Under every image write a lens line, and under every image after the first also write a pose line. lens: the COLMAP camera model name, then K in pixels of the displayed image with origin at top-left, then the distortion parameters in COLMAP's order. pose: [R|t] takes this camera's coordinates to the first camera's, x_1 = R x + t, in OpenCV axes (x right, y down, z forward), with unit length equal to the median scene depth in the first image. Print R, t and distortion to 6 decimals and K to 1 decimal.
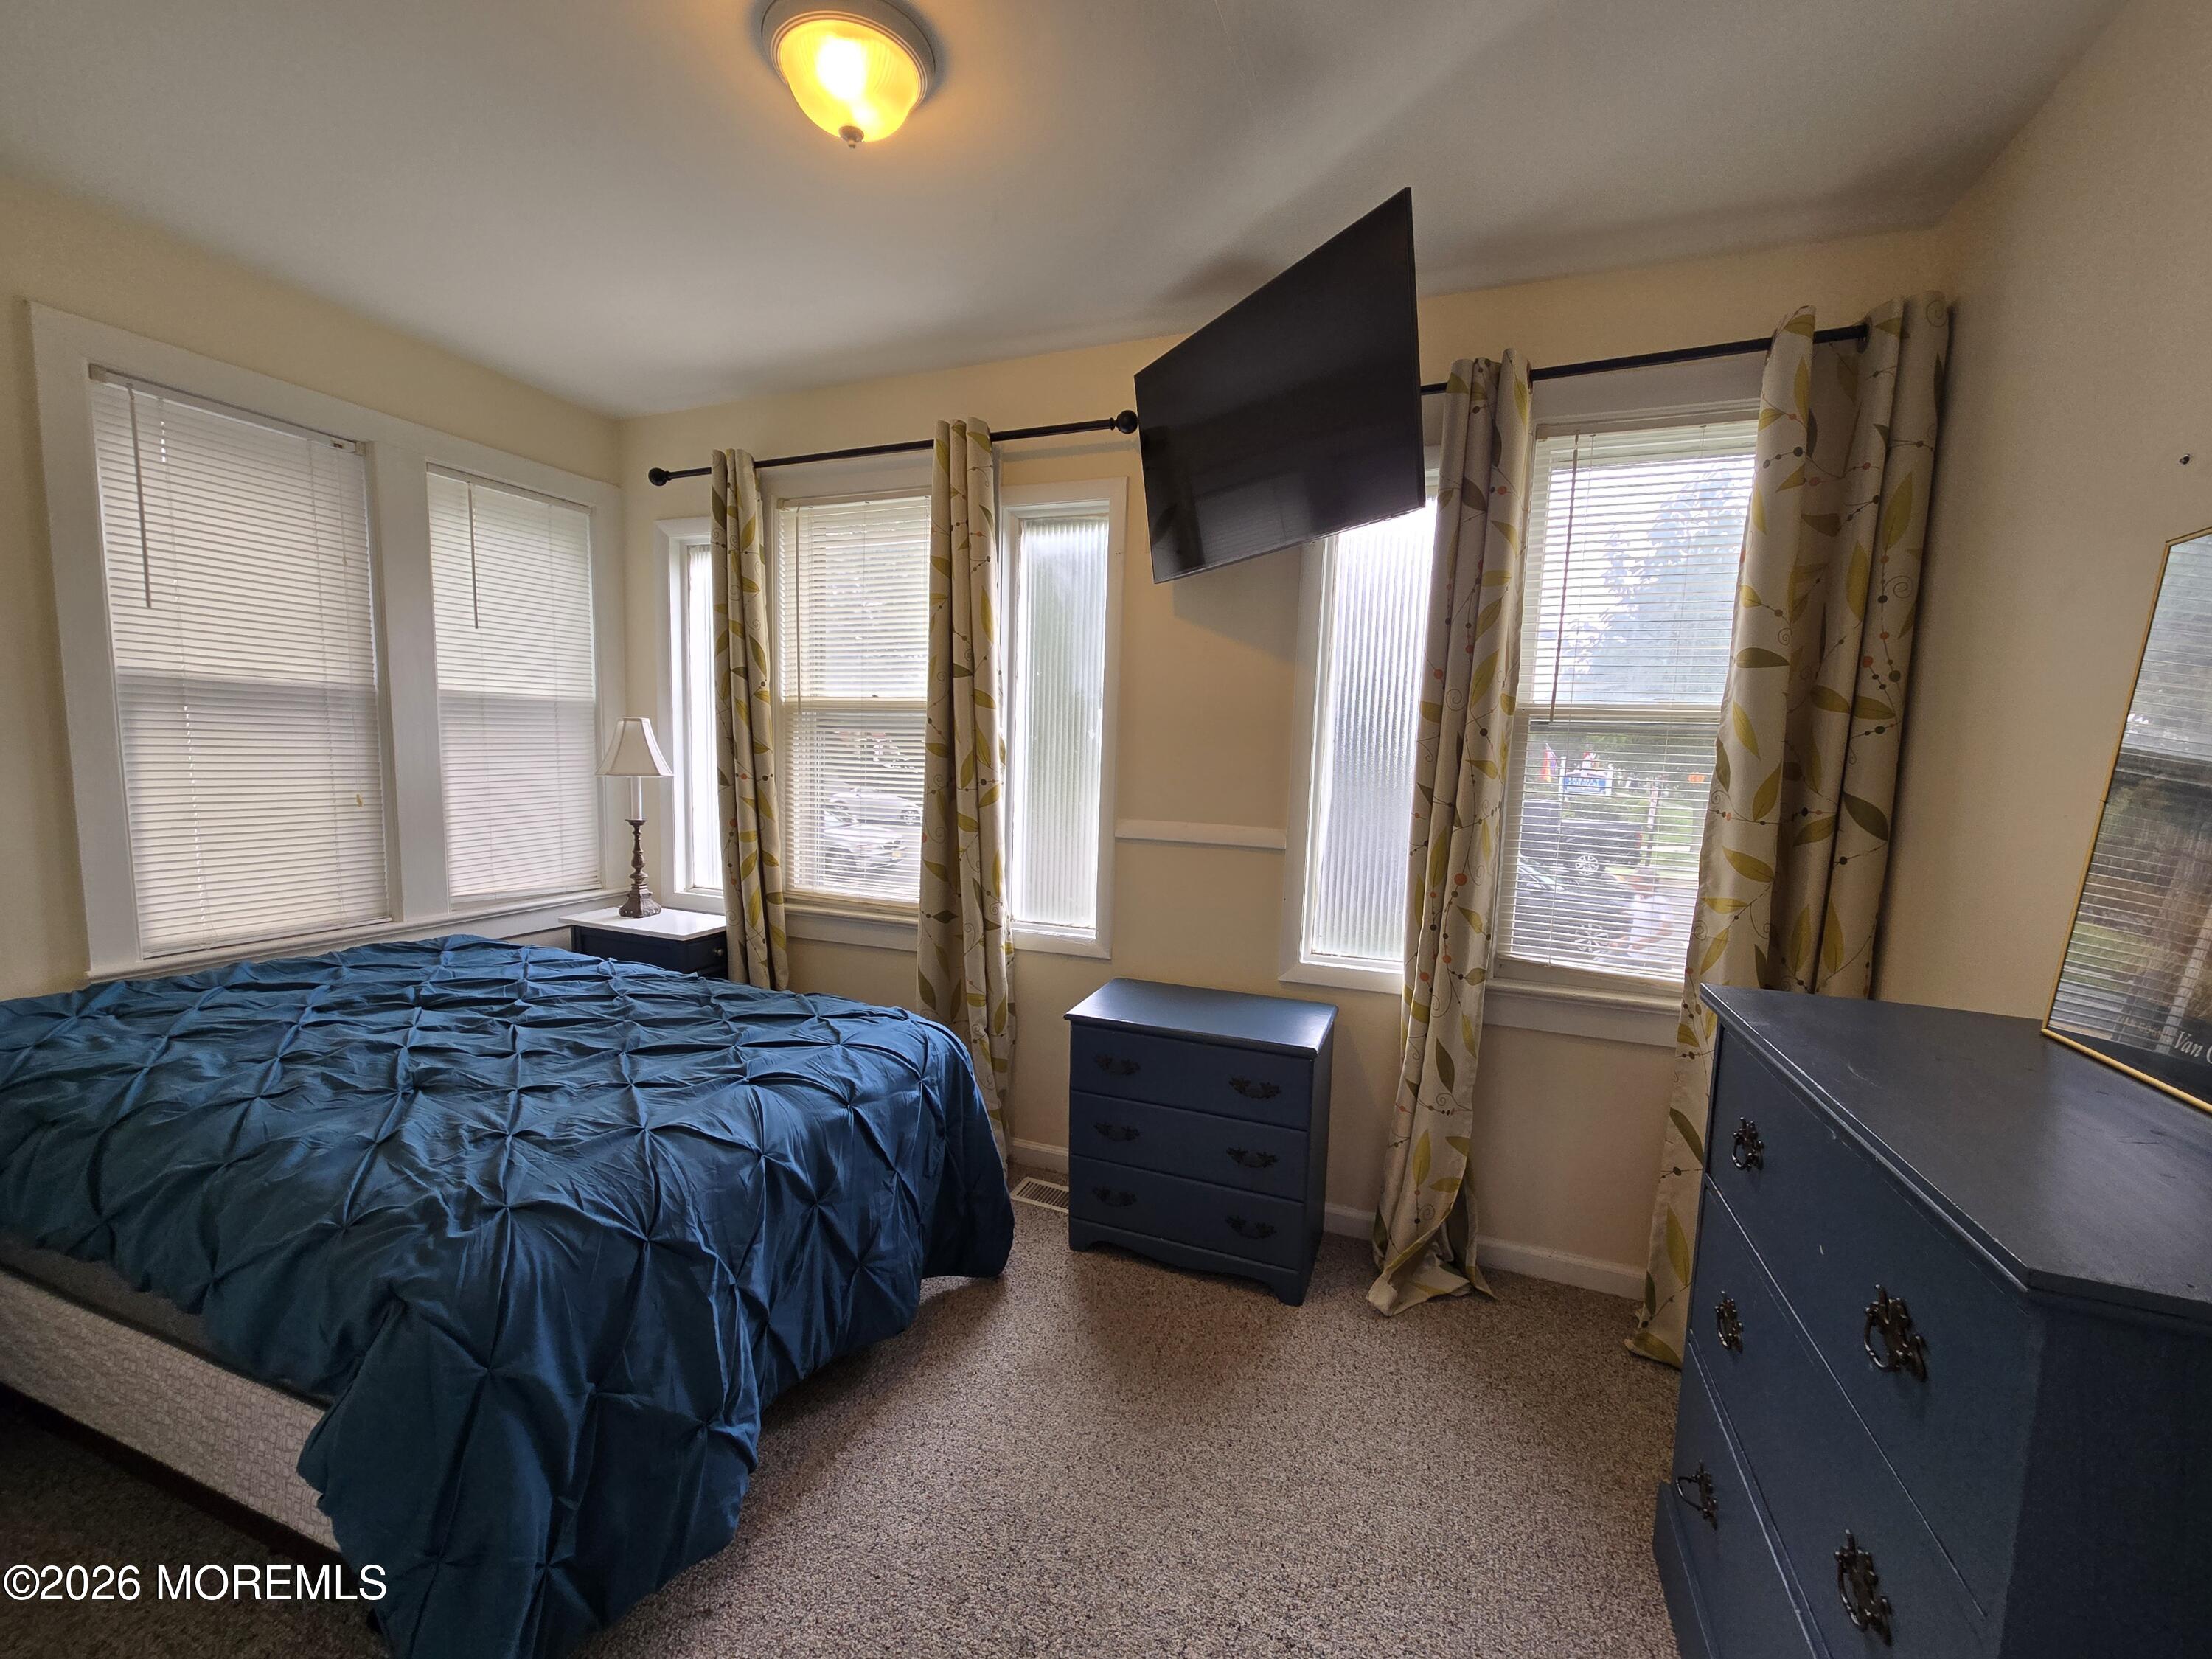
lens RADIAL K [[905.6, 0, 1103.0], [0, 905.6, 842.9], [0, 0, 1]] dist [0.000340, -0.001146]
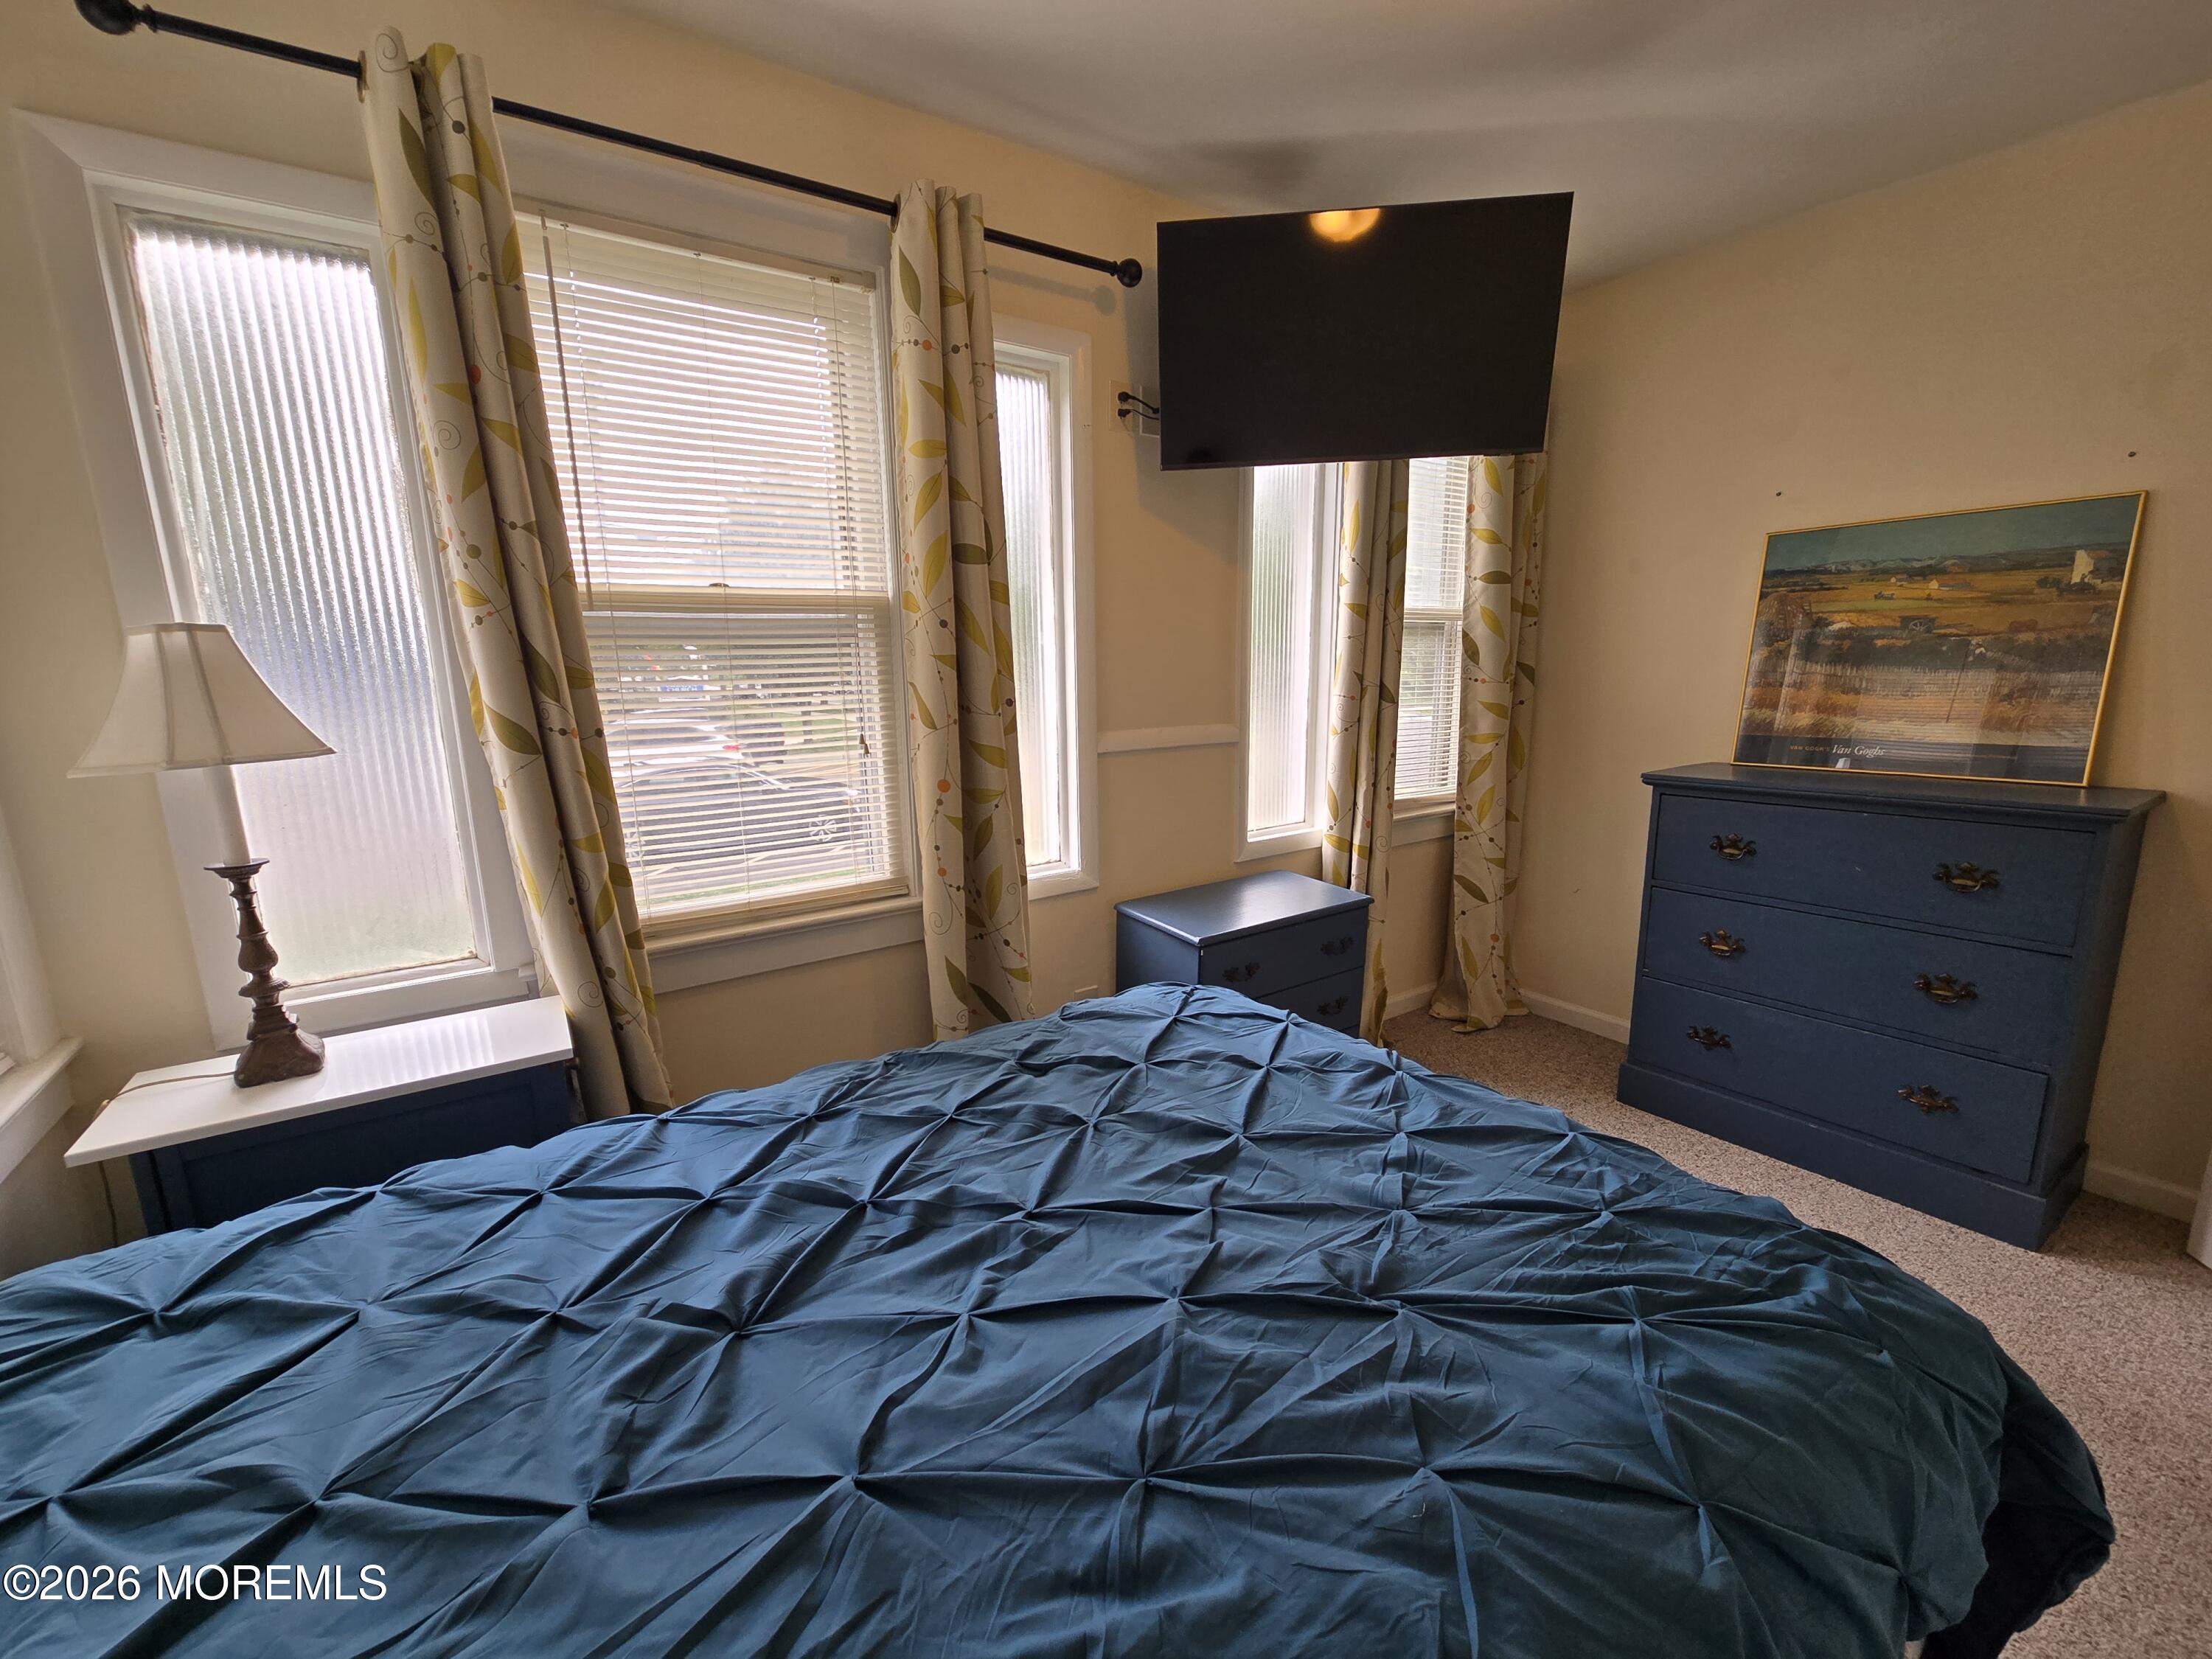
lens RADIAL K [[905.6, 0, 1103.8], [0, 905.6, 835.4], [0, 0, 1]] dist [0.000340, -0.001146]
pose [[0.564313, -0.194675, 0.802279, -0.773114], [0.120188, 0.980819, 0.153460, -0.067461], [-0.816765, 0.009825, 0.576886, 0.506566]]
